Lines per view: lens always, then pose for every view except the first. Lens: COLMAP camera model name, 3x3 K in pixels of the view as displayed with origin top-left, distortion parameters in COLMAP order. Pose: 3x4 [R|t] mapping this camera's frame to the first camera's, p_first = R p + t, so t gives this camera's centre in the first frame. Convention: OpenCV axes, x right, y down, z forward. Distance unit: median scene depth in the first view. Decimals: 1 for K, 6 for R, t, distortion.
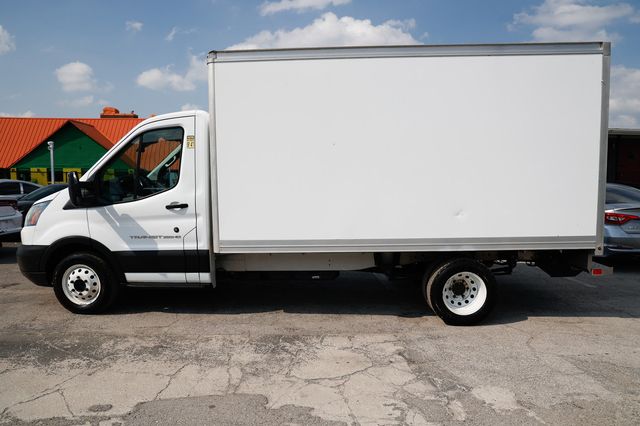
lens RADIAL K [[448.8, 0, 318.8], [0, 448.8, 204.1], [0, 0, 1]] dist [-0.097514, 0.057318]
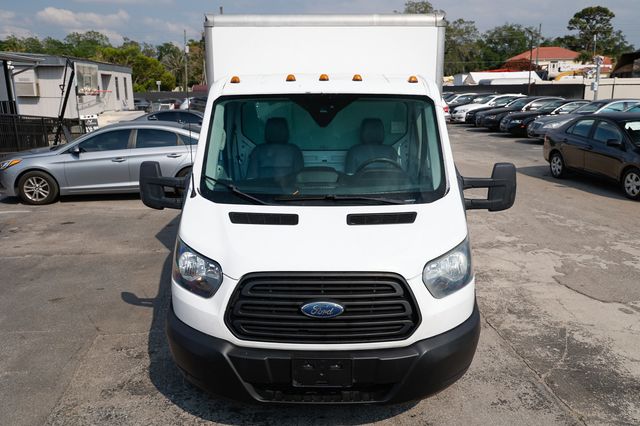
lens RADIAL K [[555.9, 0, 323.9], [0, 555.9, 204.0], [0, 0, 1]] dist [0.005297, 0.020796]
pose [[-0.026280, -0.206293, 0.978137, -1.547091], [0.067004, 0.975911, 0.207624, -0.233027], [-0.997407, 0.070995, -0.011825, 1.388186]]
